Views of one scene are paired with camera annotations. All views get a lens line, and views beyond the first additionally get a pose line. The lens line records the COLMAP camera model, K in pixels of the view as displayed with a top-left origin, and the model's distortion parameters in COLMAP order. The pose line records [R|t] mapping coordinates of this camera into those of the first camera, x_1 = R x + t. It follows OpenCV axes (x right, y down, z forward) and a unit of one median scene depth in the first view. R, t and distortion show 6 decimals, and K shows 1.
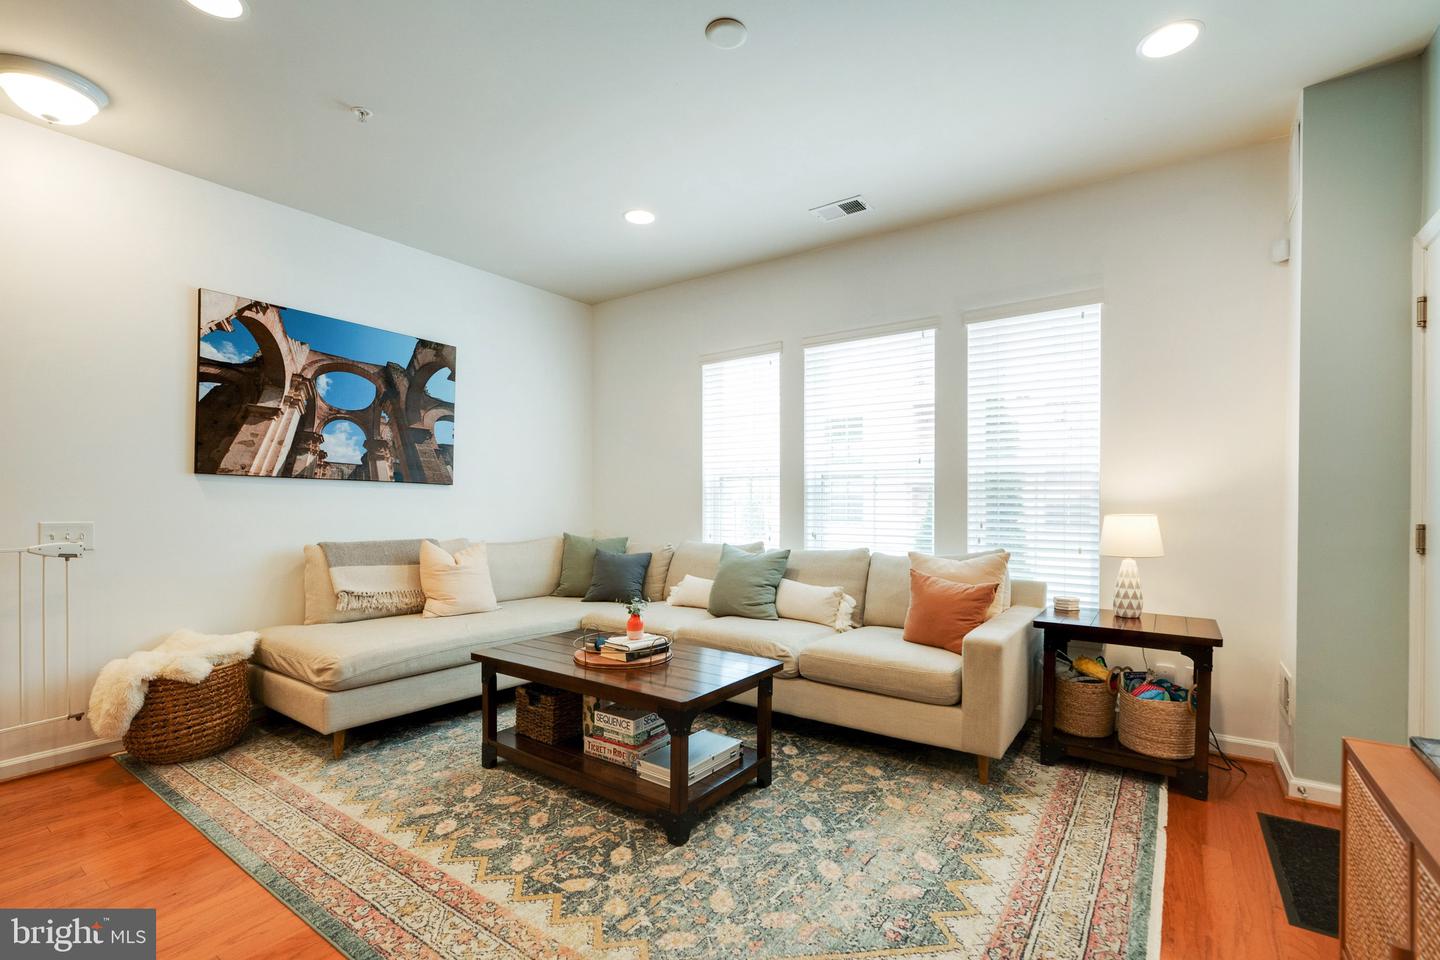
lens RADIAL K [[646.7, 0, 733.1], [0, 646.7, 519.1], [0, 0, 1]] dist [0.000900, -0.001366]
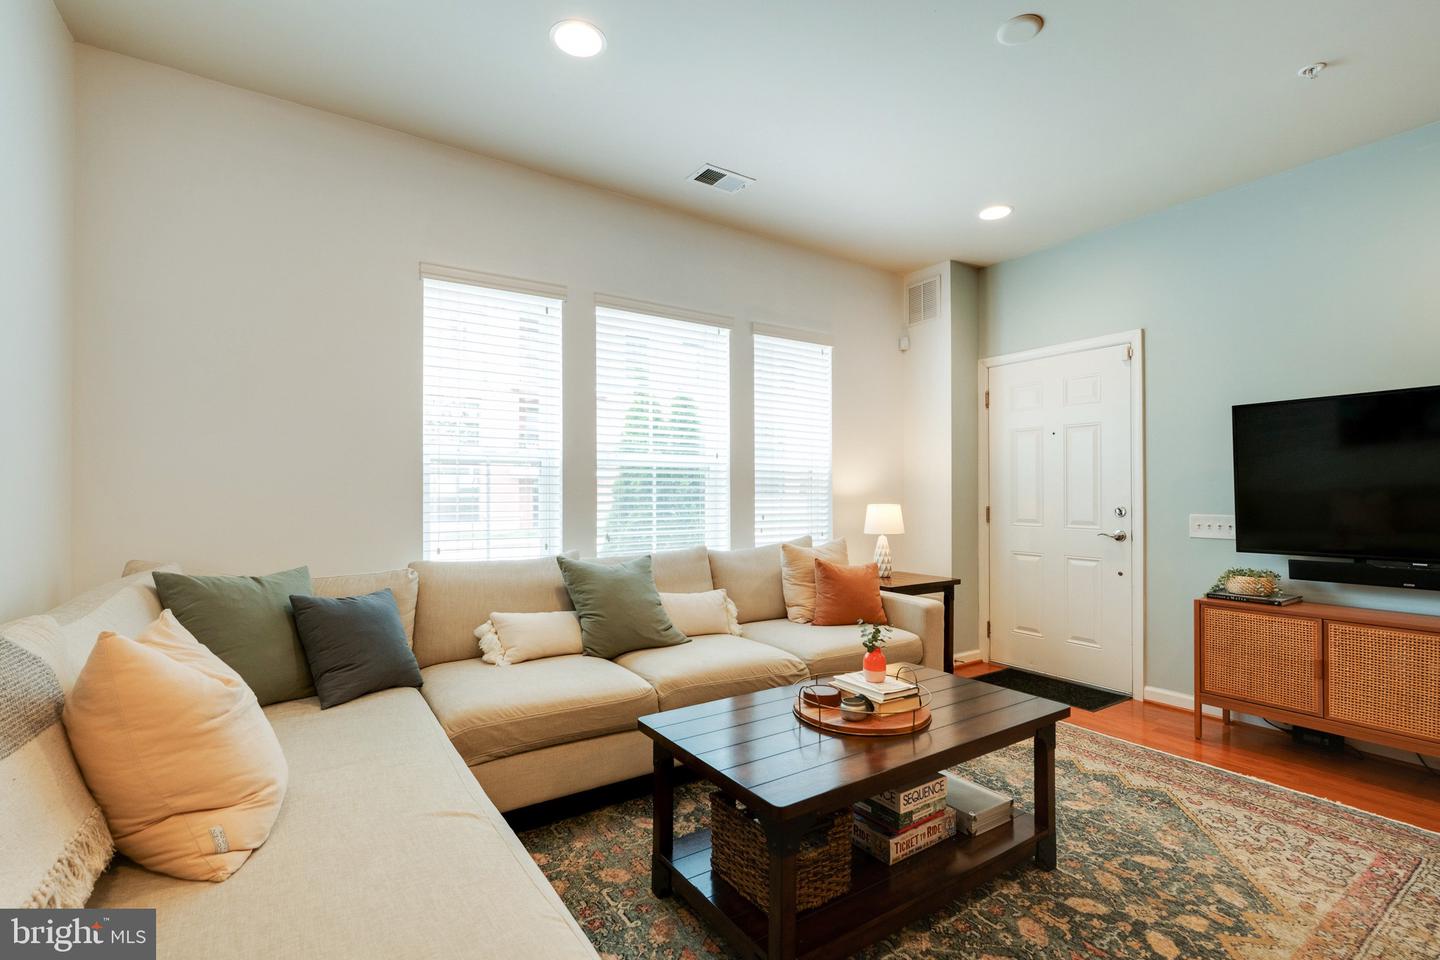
lens RADIAL K [[646.7, 0, 707.8], [0, 646.7, 500.0], [0, 0, 1]] dist [0.000900, -0.001366]
pose [[0.365199, -0.009630, 0.930880, -0.718609], [0.026391, 0.999652, -0.000012, -0.023128], [-0.930555, 0.024571, 0.365326, 0.707260]]
